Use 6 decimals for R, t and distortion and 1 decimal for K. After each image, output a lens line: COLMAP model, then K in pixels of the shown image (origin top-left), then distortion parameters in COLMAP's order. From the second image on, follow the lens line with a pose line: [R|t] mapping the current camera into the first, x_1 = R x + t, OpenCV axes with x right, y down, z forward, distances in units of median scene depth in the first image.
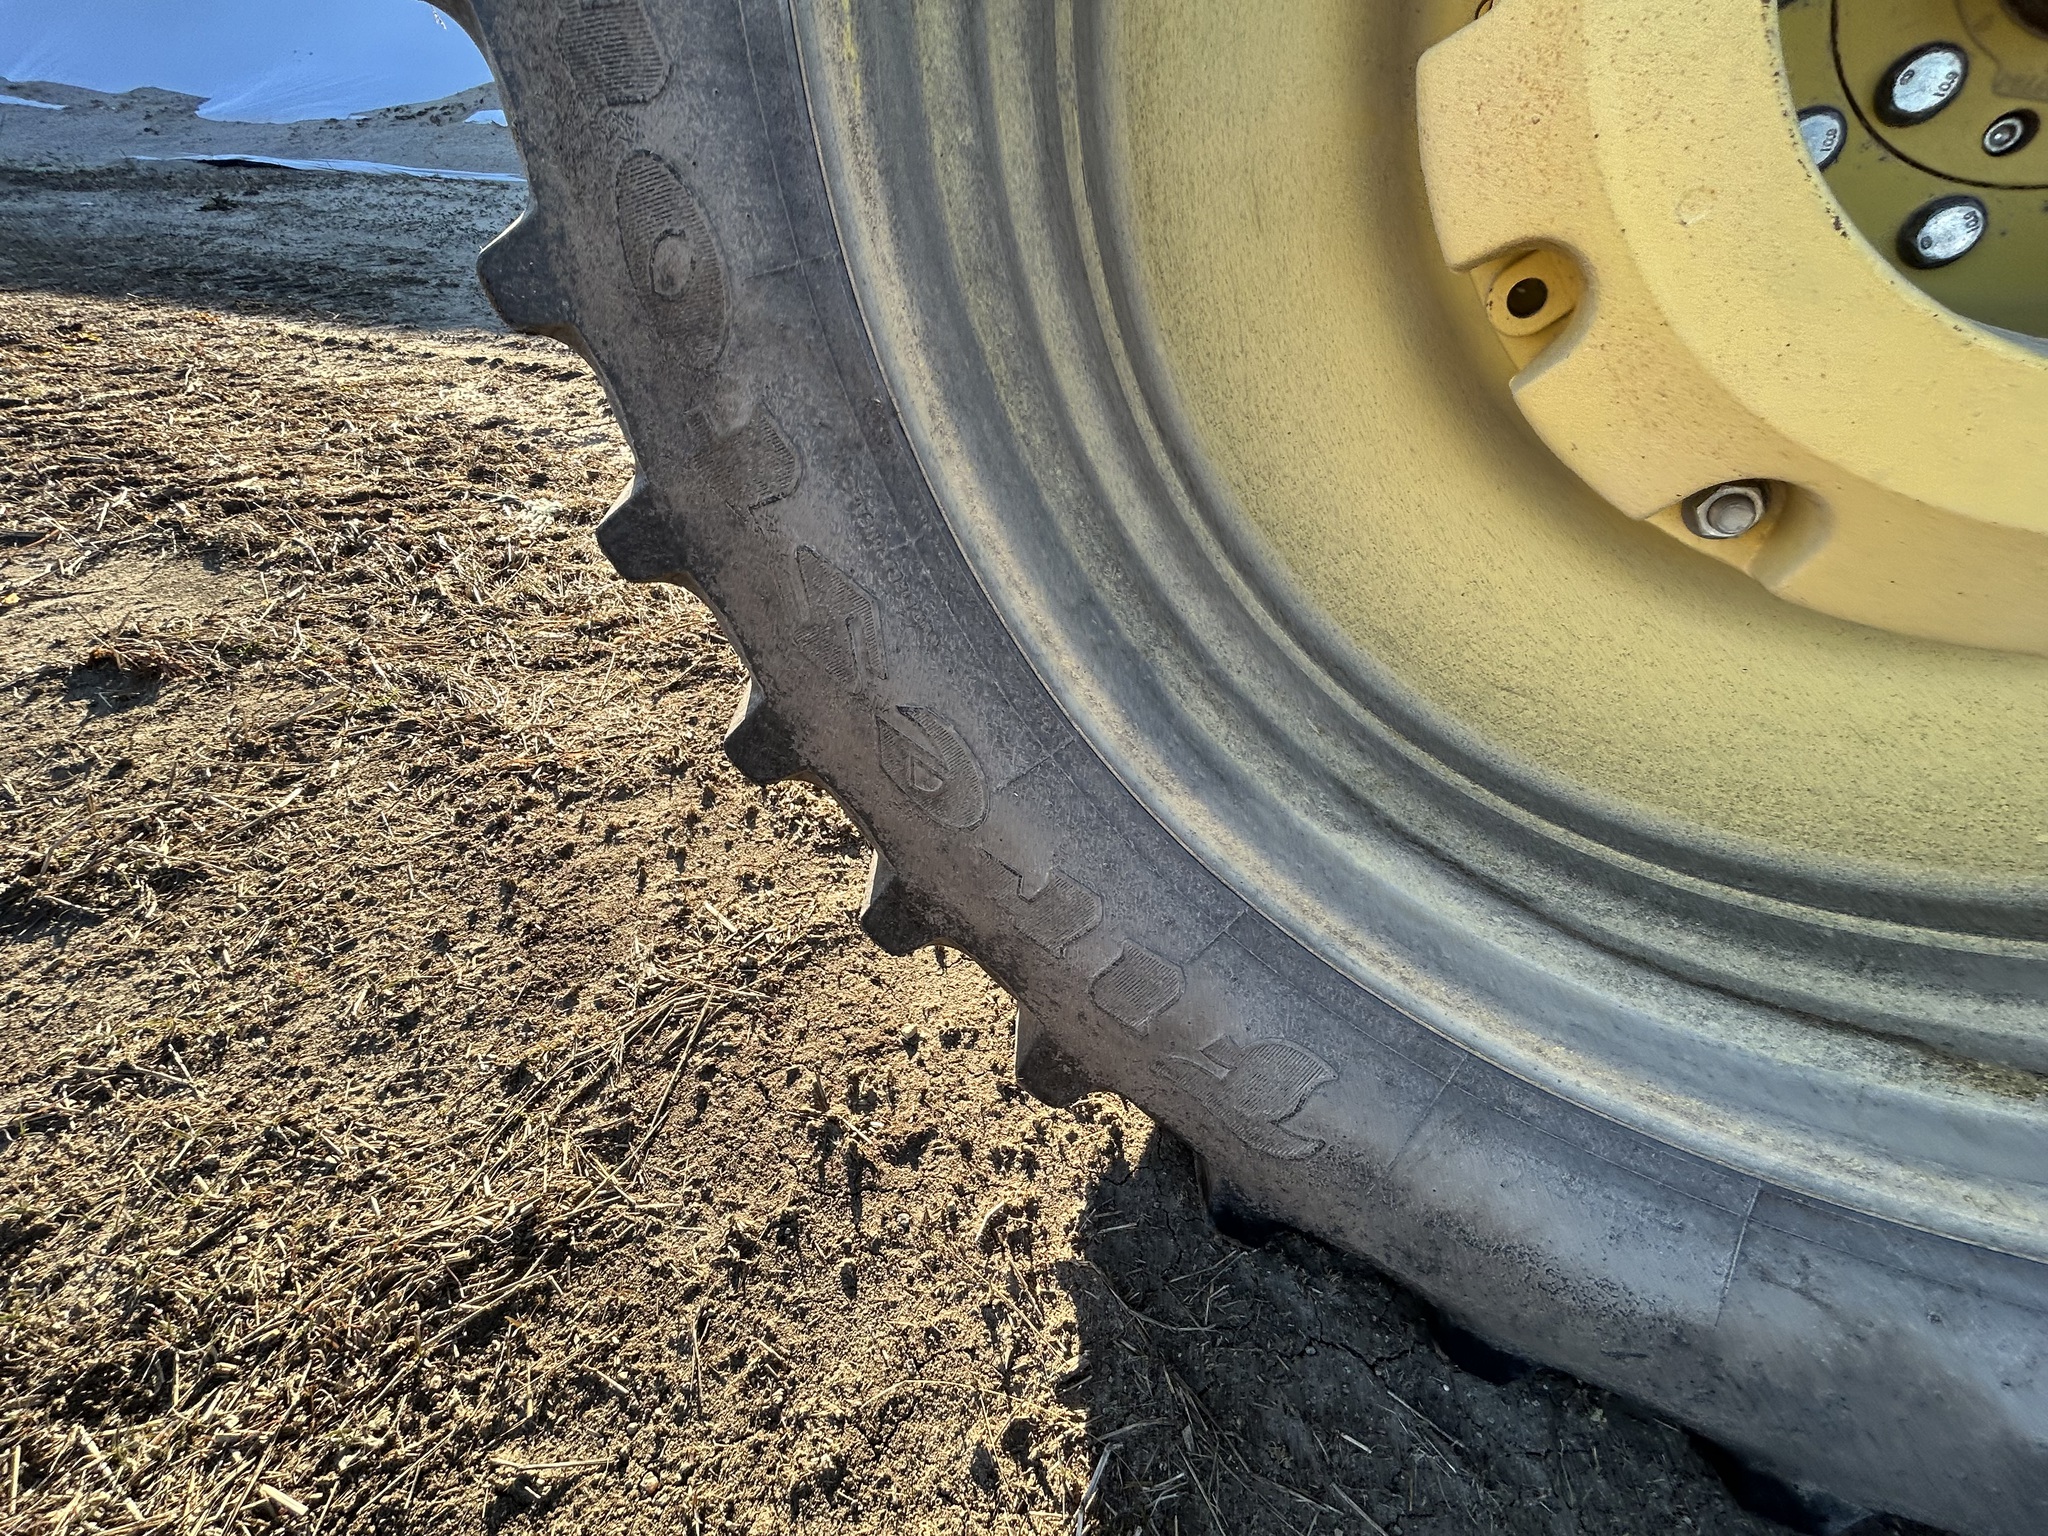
lens RADIAL K [[861.7, 0, 1023.9], [0, 861.7, 764.3], [0, 0, 1]] dist [-0.000018, 0.000005]
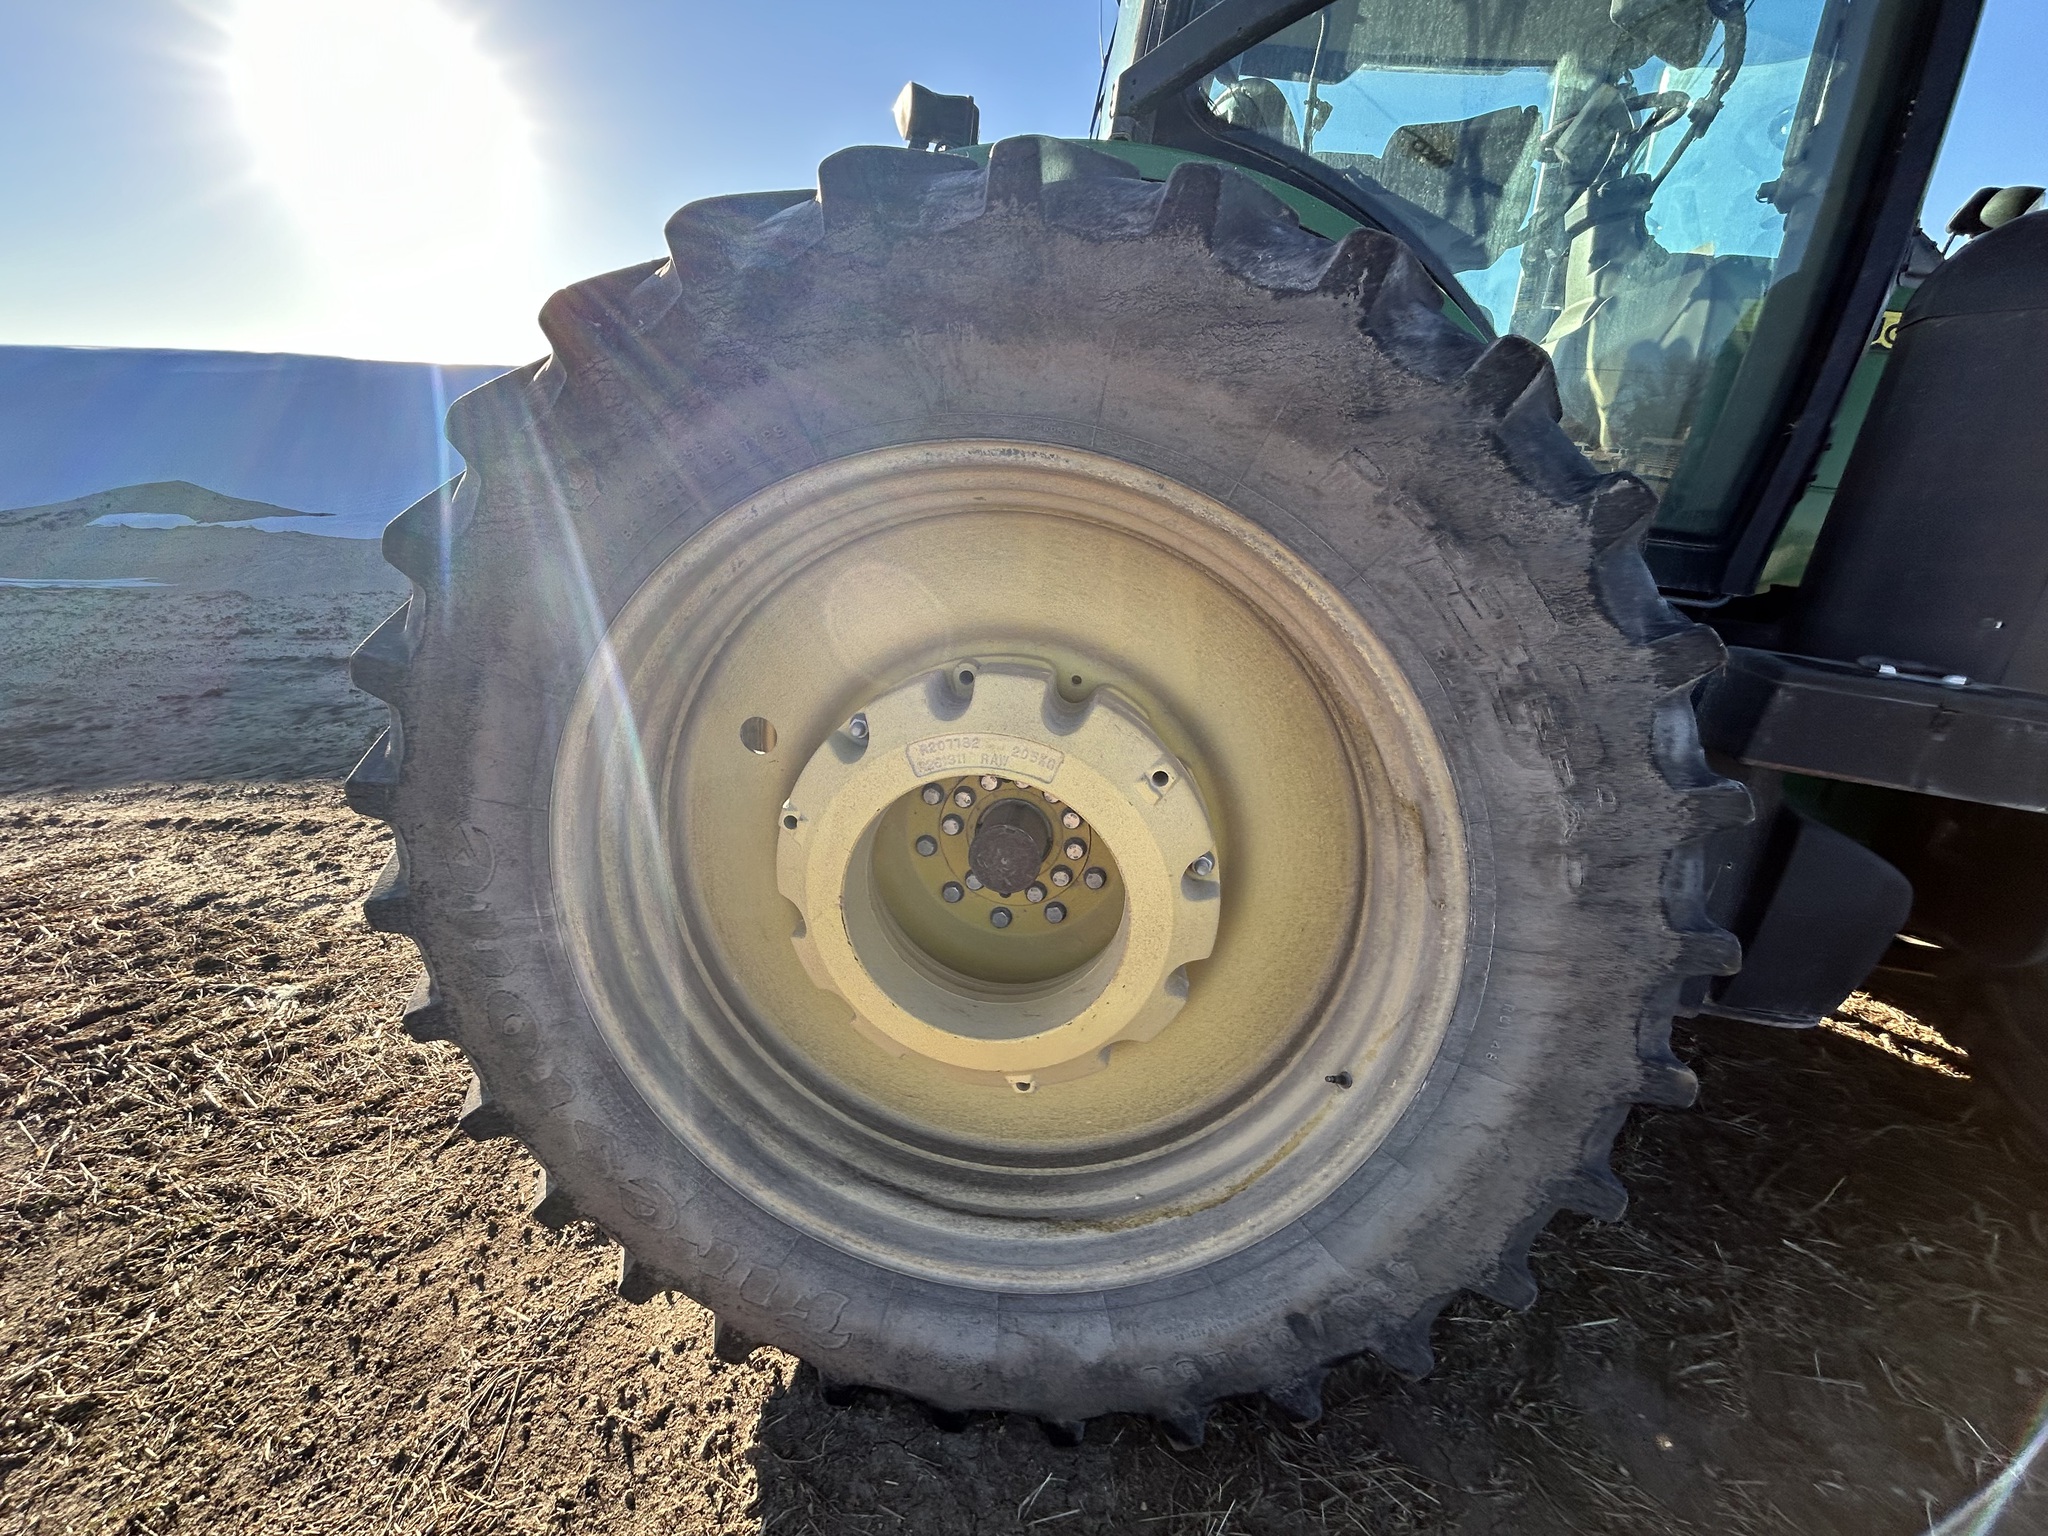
lens RADIAL K [[861.7, 0, 1022.5], [0, 861.7, 768.7], [0, 0, 1]] dist [-0.000018, 0.000005]
pose [[0.941351, -0.127127, 0.312565, 0.115353], [0.207034, 0.949063, -0.237521, -0.157137], [-0.266449, 0.288302, 0.919721, -0.752155]]
